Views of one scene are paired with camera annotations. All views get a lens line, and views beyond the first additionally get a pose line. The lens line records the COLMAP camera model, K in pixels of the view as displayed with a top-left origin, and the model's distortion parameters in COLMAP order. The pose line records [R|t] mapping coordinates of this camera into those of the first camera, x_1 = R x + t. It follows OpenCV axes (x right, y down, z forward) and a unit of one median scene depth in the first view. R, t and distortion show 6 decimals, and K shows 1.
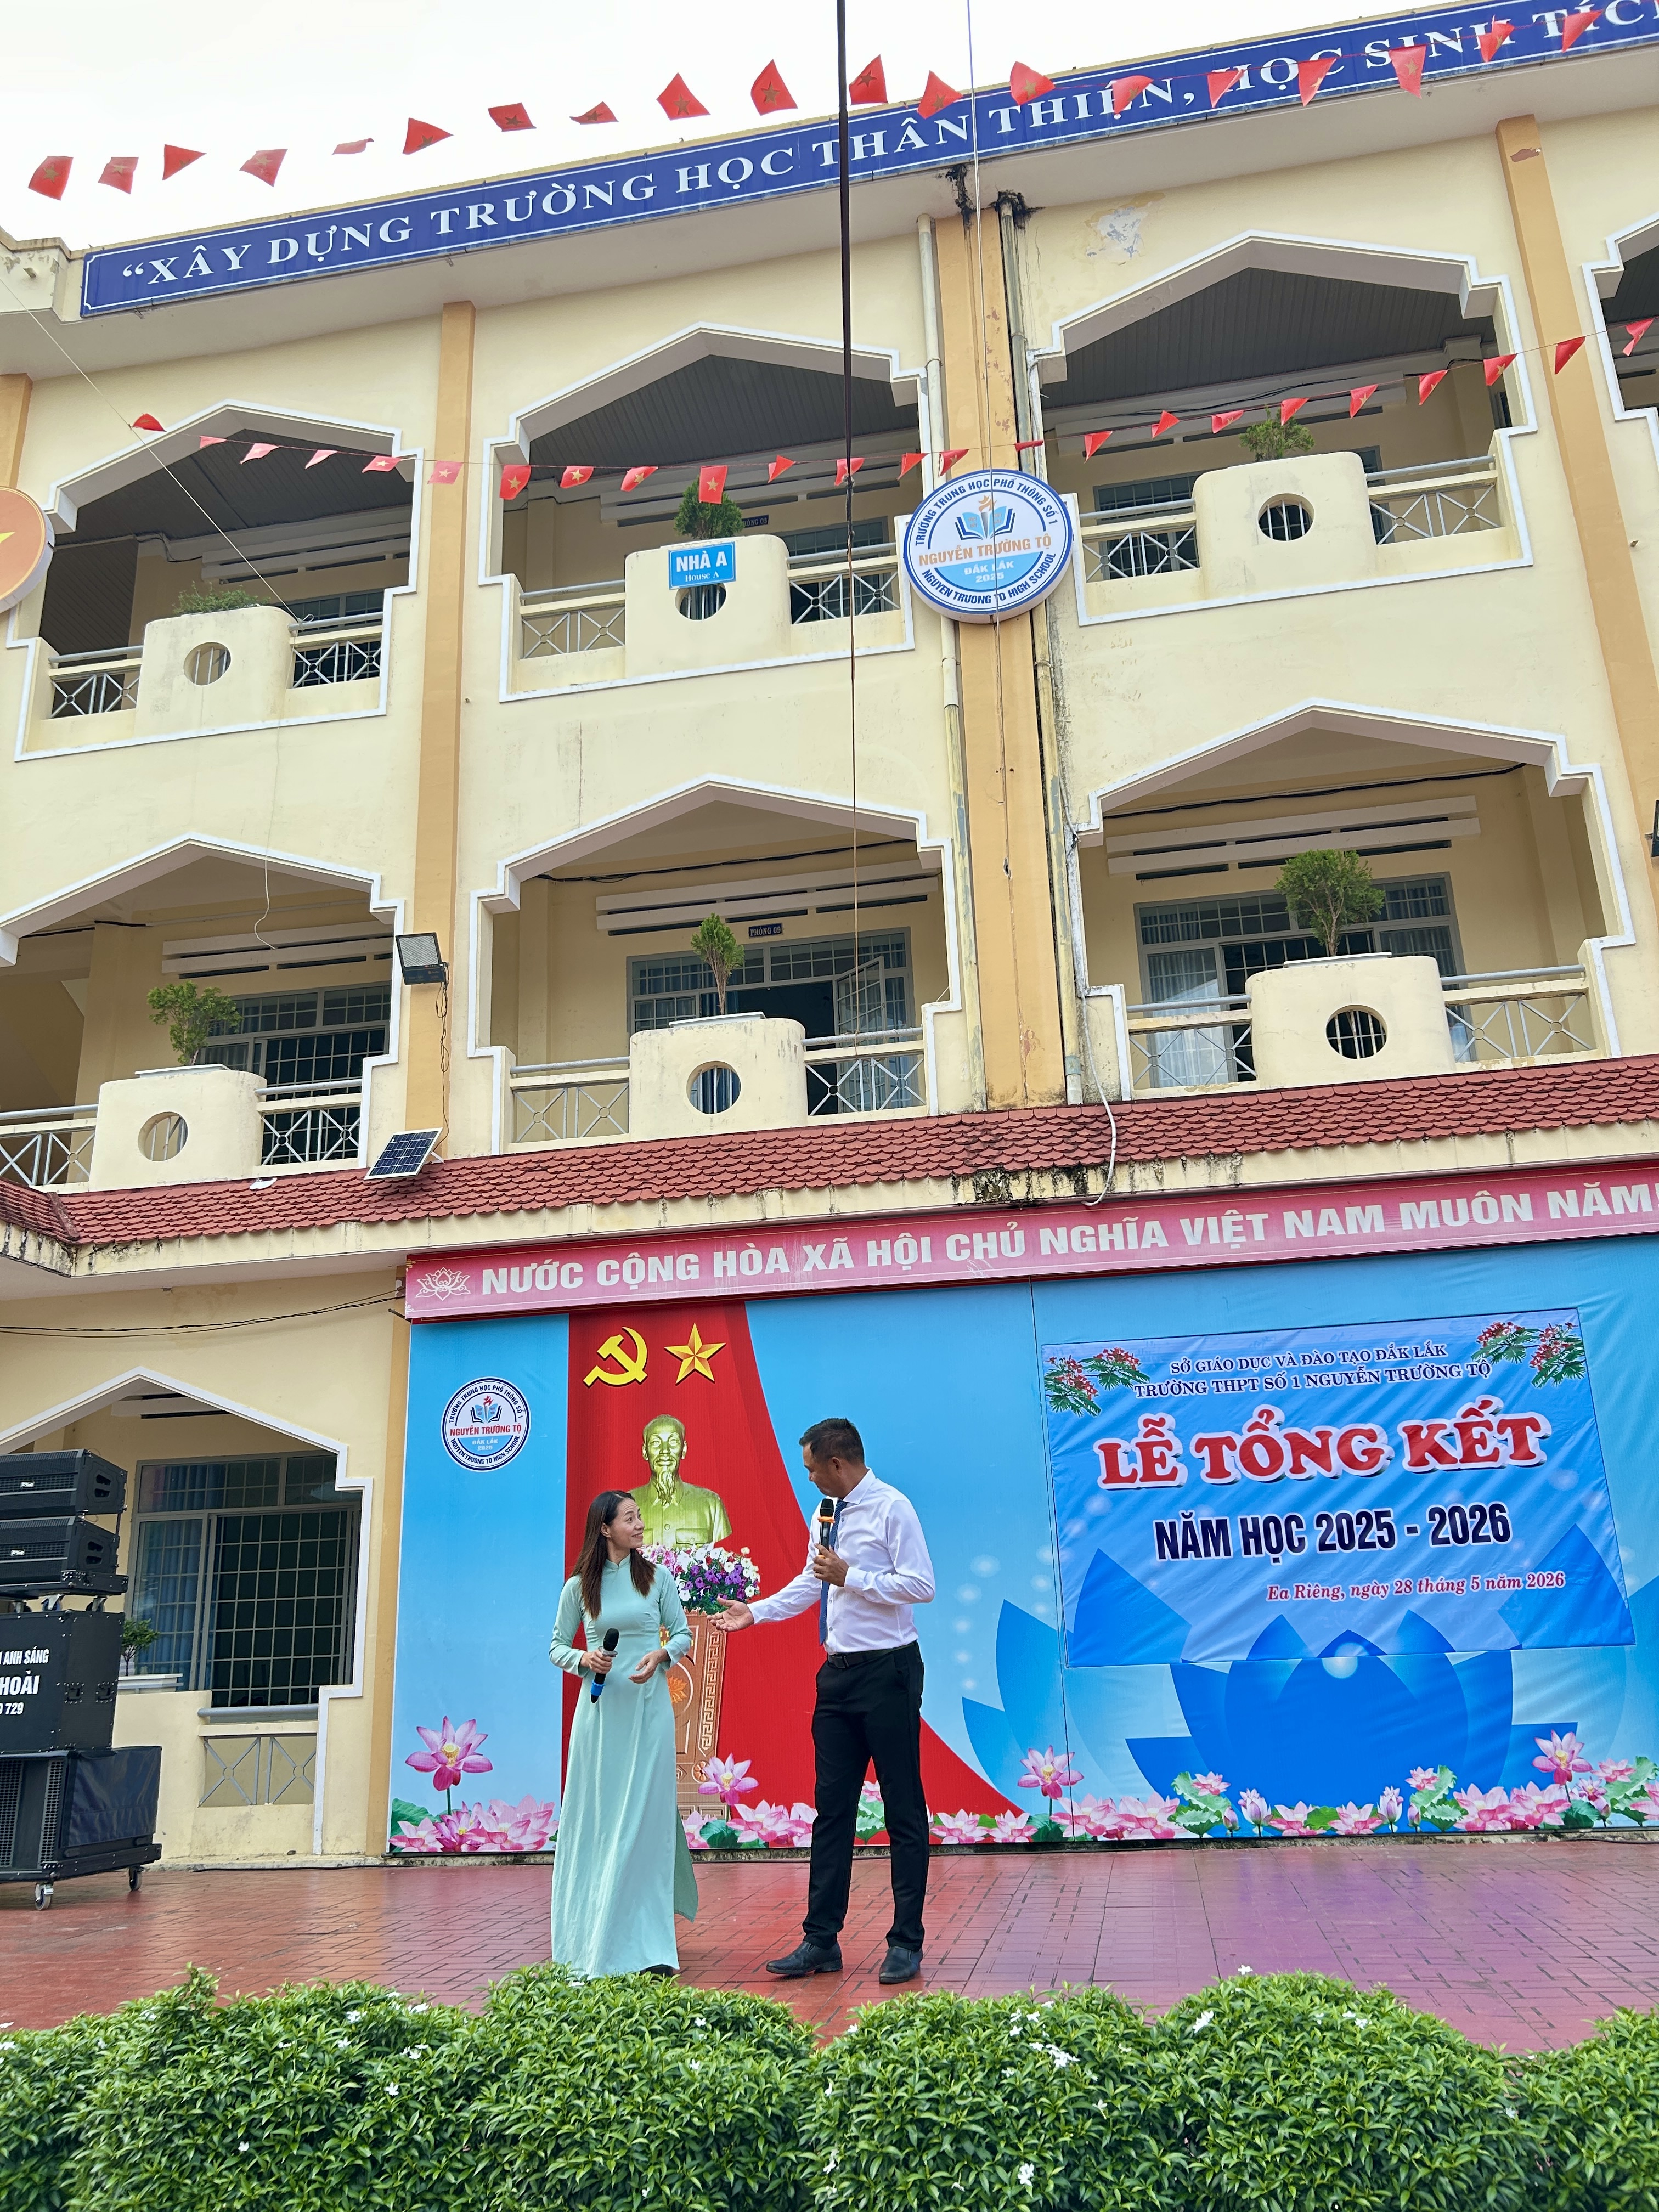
lens RADIAL K [[1672.7, 0, 829.5], [0, 1672.7, 1106.0], [0, 0, 1]] dist [0.041408, -0.038383]
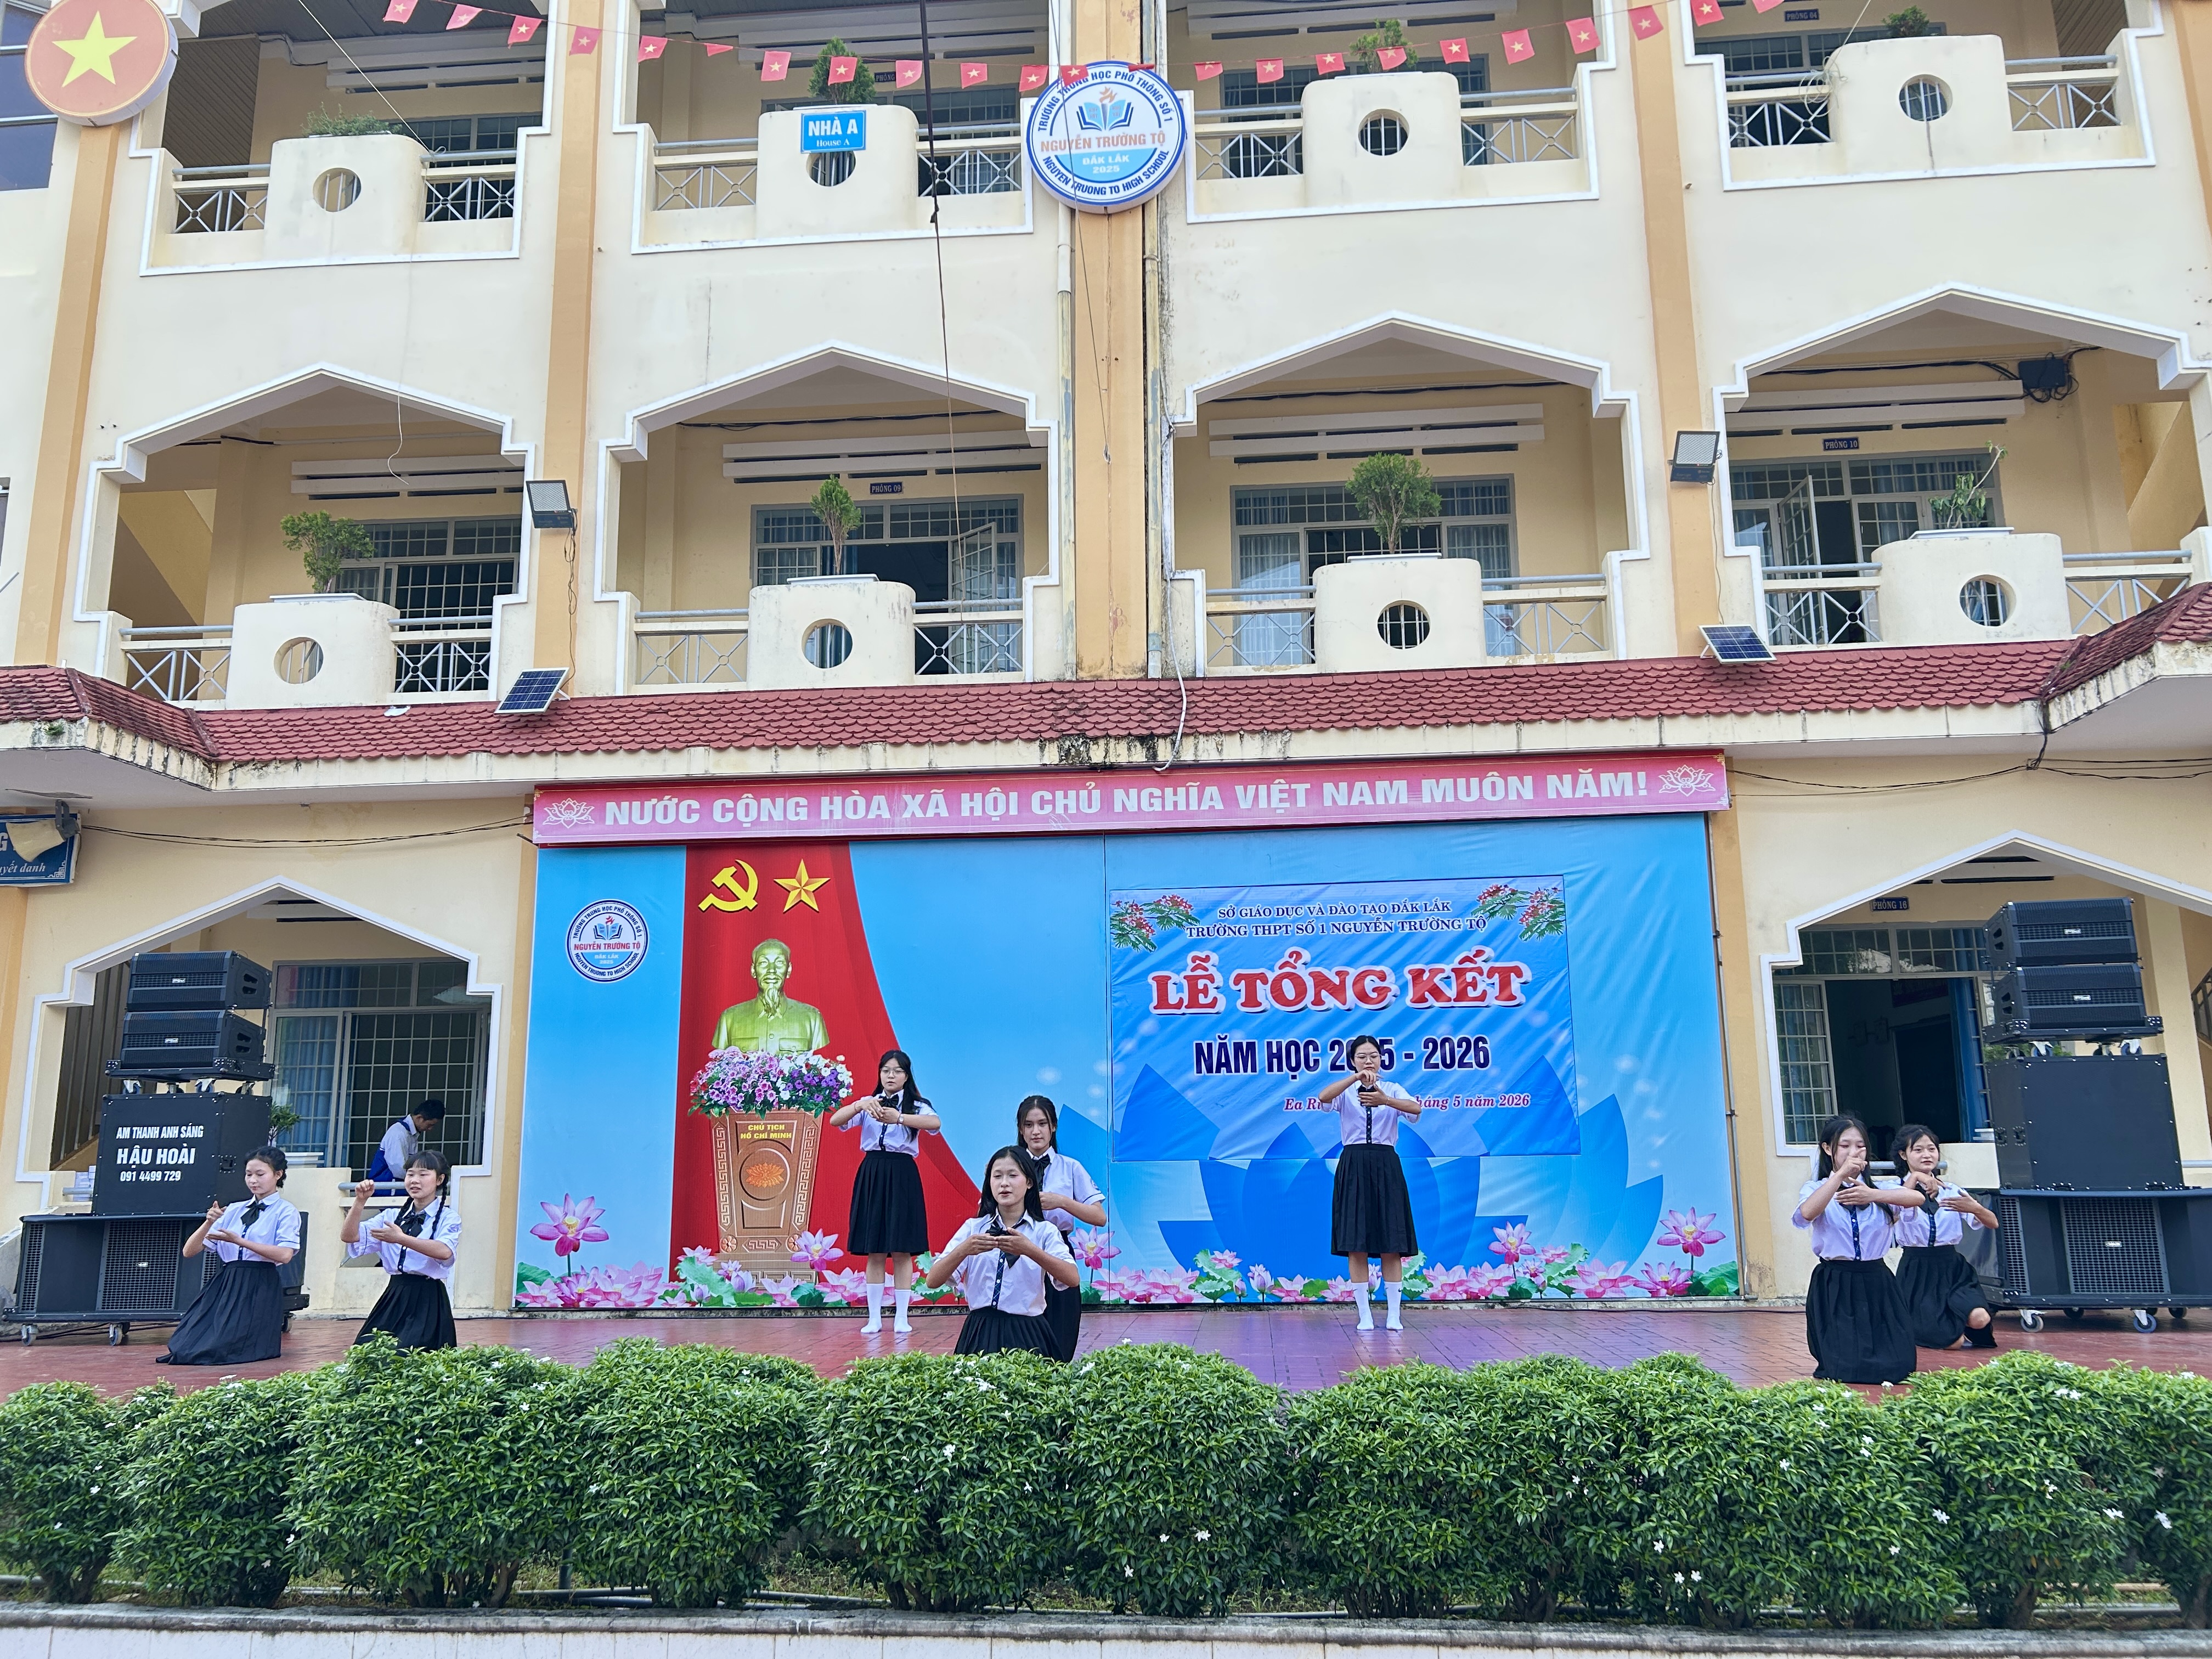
lens RADIAL K [[1661.2, 0, 1106.0], [0, 1661.2, 829.5], [0, 0, 1]] dist [0.070852, -0.075830]
pose [[0.995559, 0.040603, 0.084936, 0.027656], [-0.050301, 0.992051, 0.115350, -0.029384], [-0.079577, -0.119110, 0.989687, -0.118904]]
